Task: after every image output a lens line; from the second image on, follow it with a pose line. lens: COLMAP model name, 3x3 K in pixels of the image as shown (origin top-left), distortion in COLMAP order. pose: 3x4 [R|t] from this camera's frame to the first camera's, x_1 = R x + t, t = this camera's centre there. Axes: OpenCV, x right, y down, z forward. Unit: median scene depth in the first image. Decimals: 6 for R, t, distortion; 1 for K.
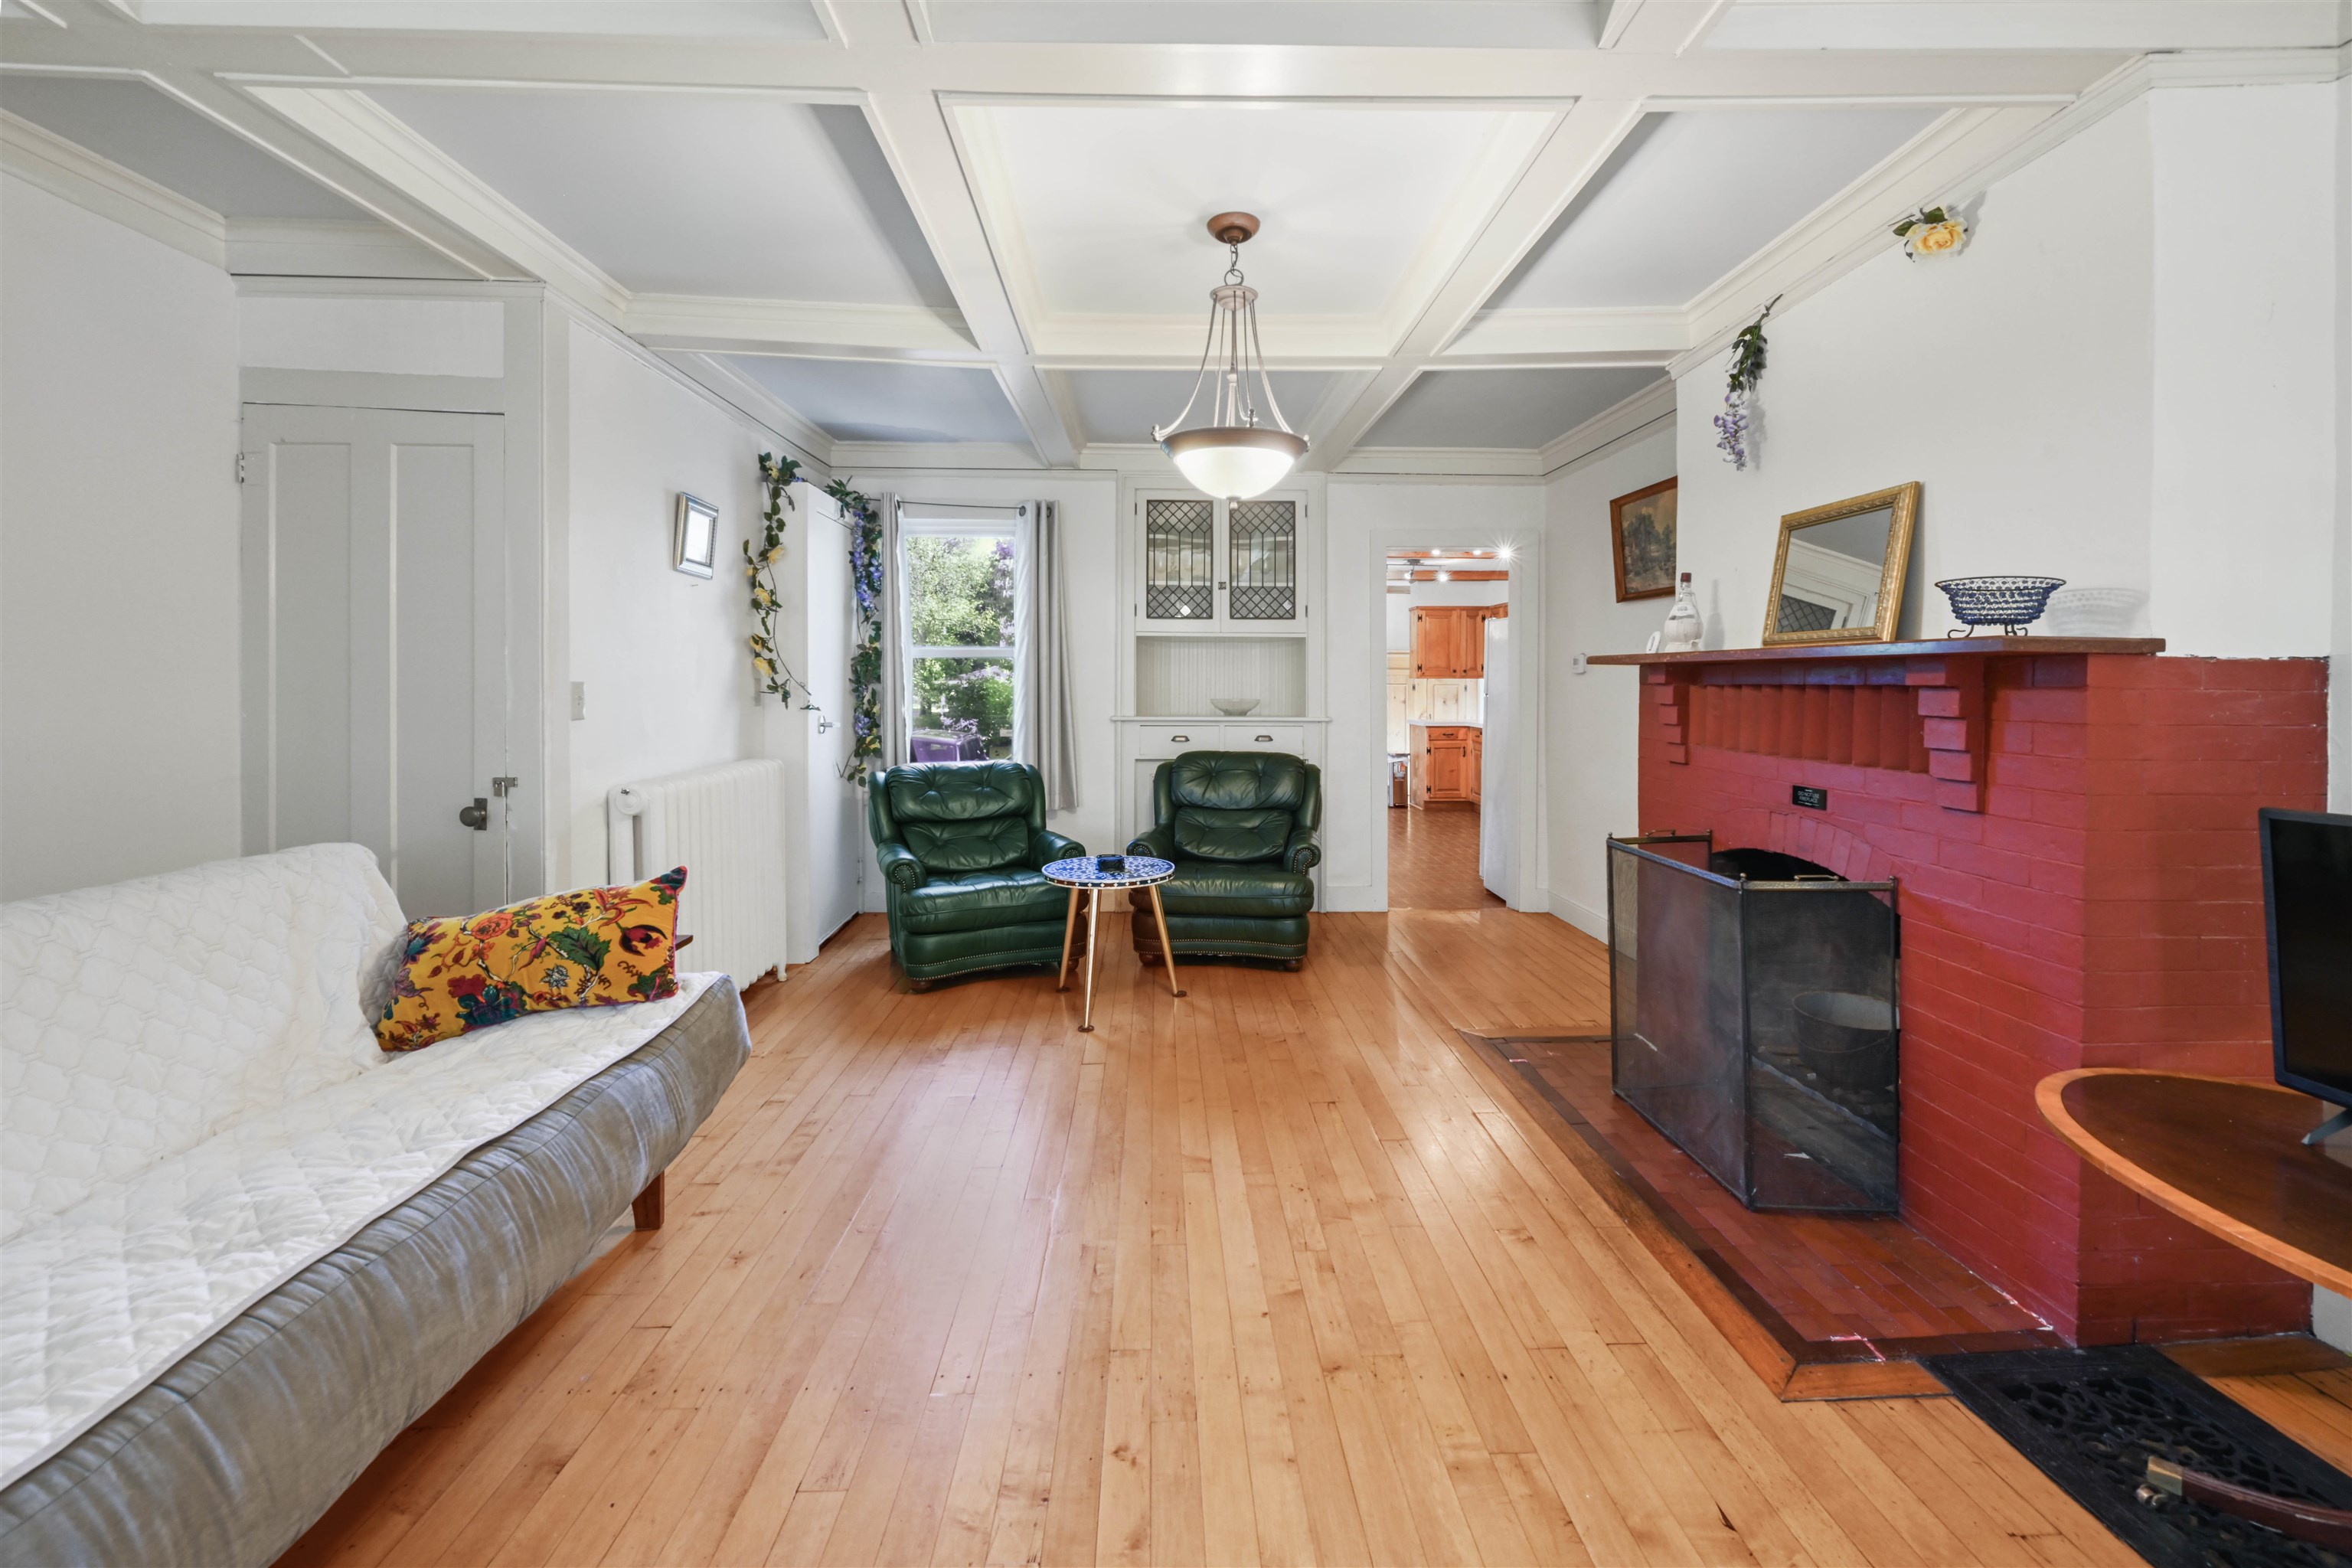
lens RADIAL K [[968.2, 0, 1177.5], [0, 968.2, 702.0], [0, 0, 1]] dist [-0.006017, -0.000216]
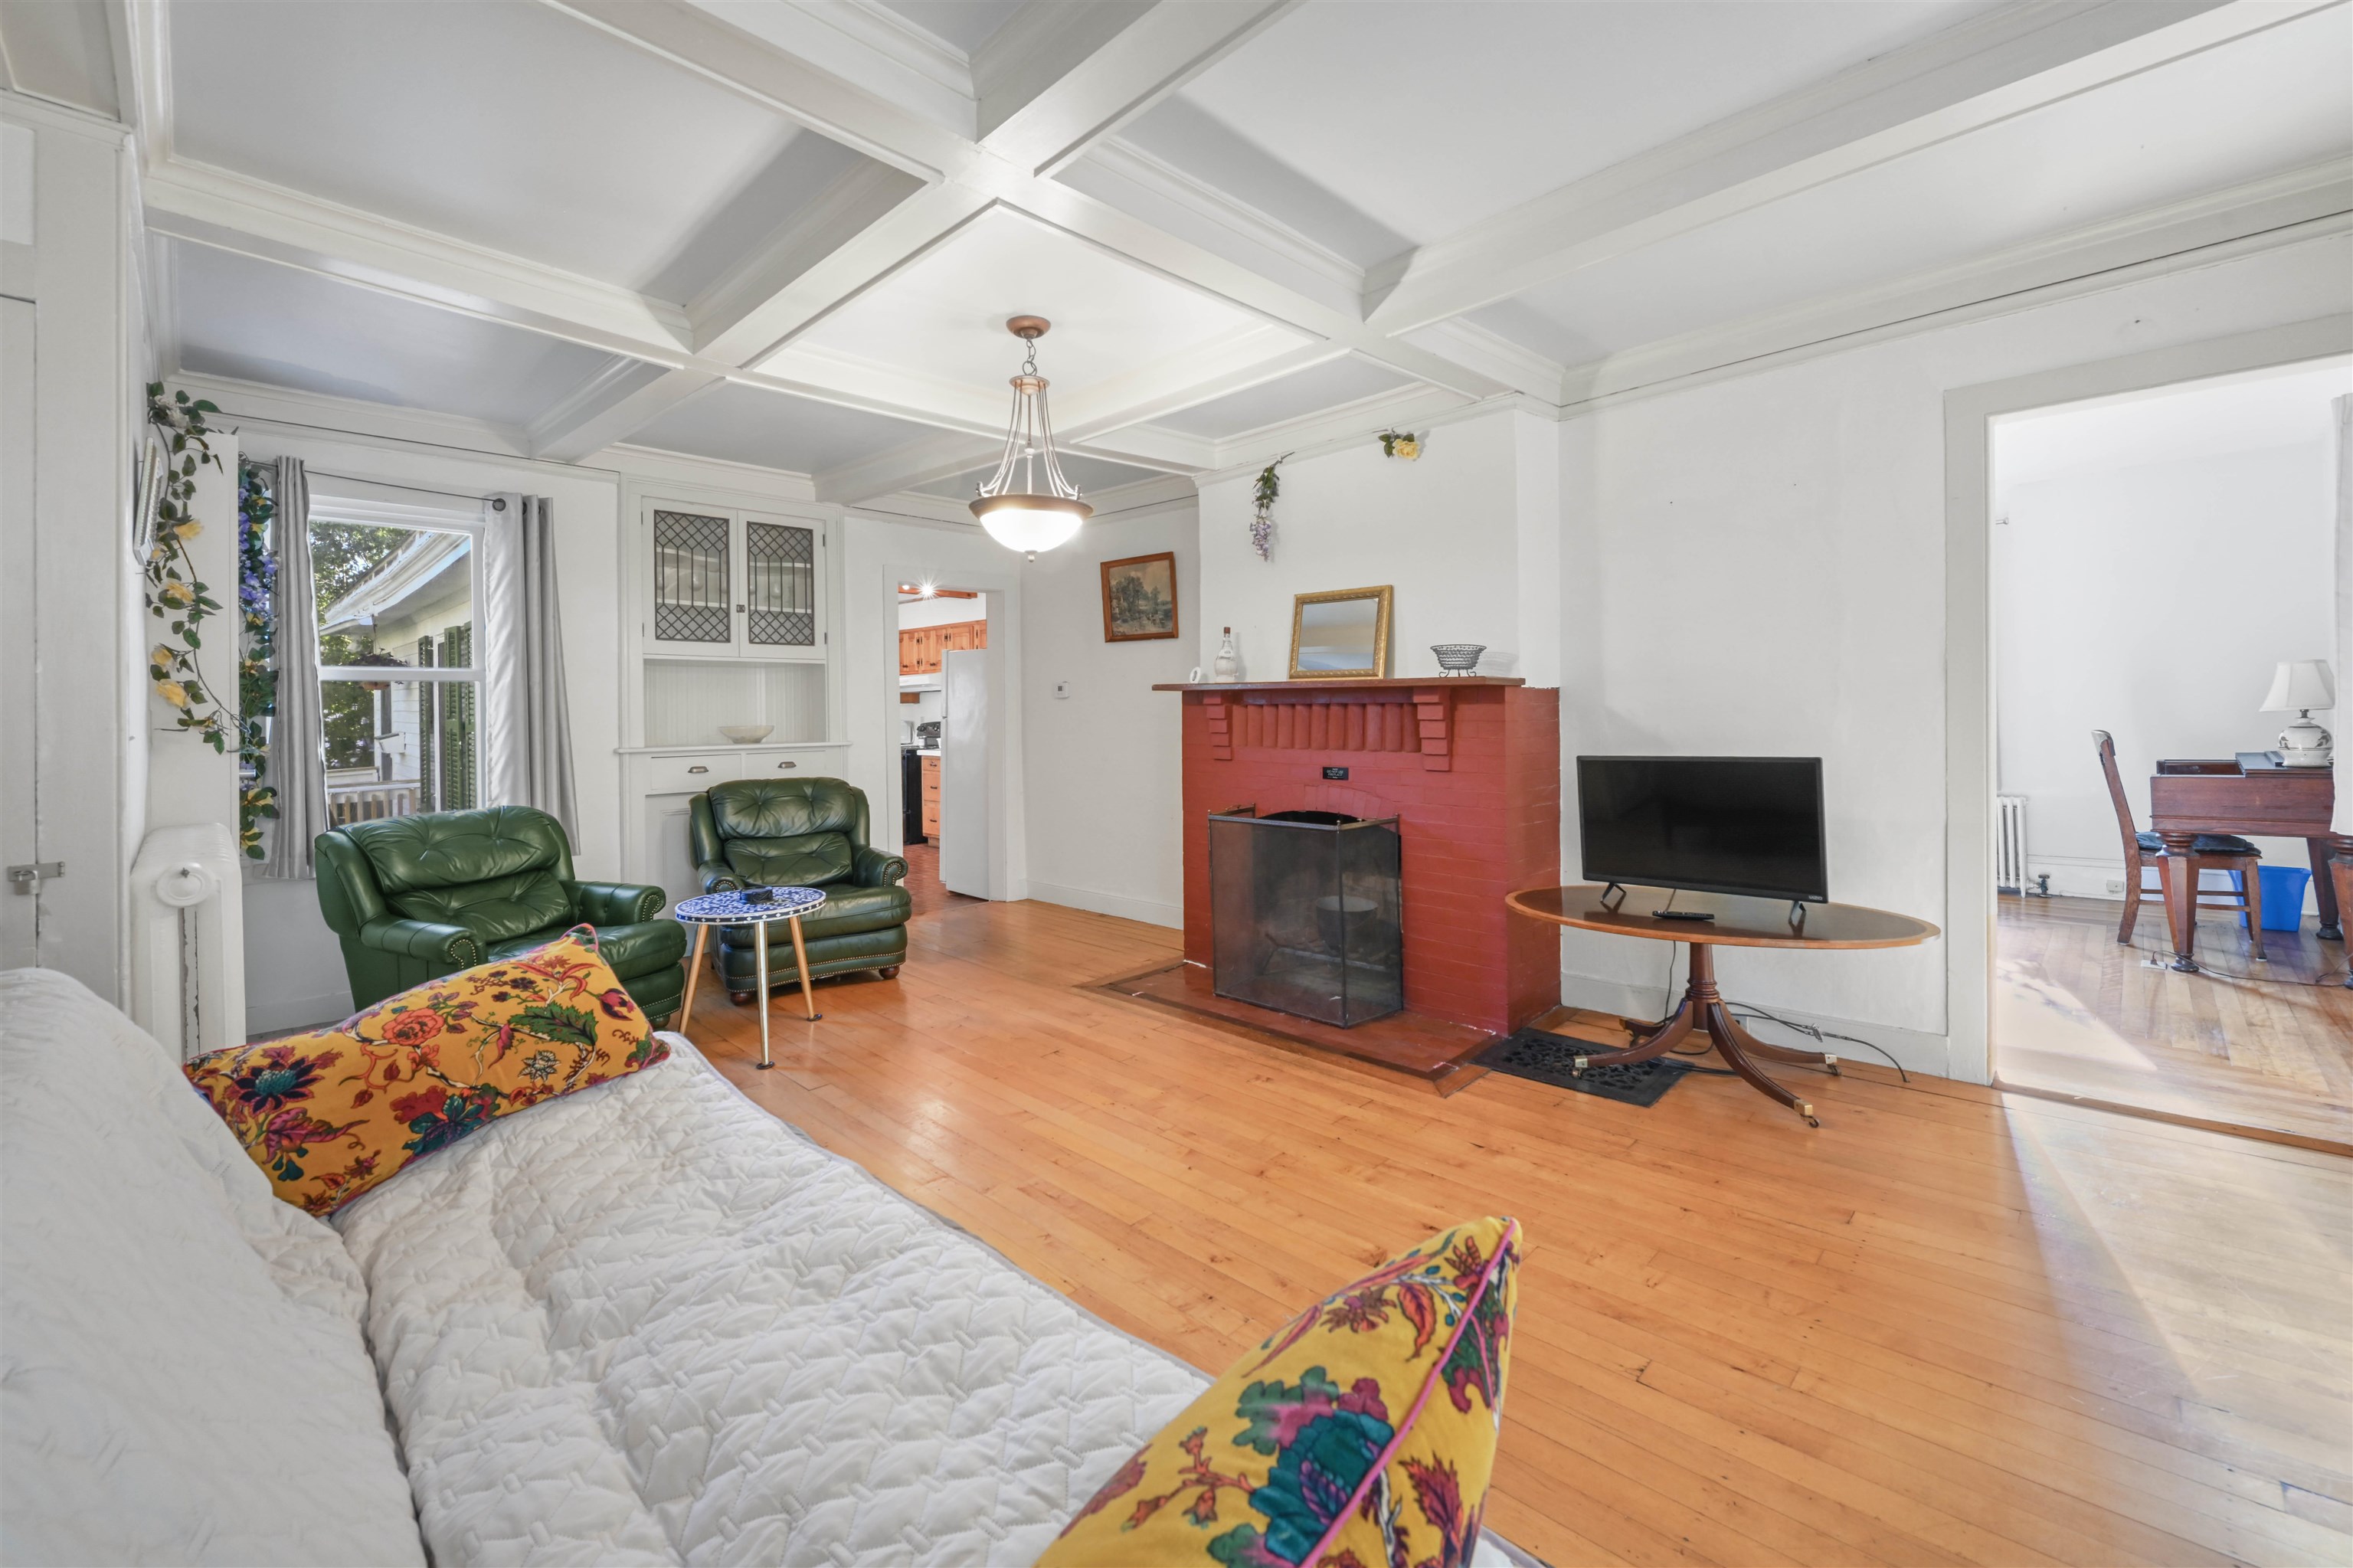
lens RADIAL K [[966.8, 0, 1177.2], [0, 966.8, 719.2], [0, 0, 1]] dist [-0.002186, -0.000331]
pose [[0.724894, -0.019171, 0.688593, -0.646558], [0.025492, 0.999675, 0.000997, 0.000191], [-0.688388, 0.016831, 0.725147, 0.011033]]
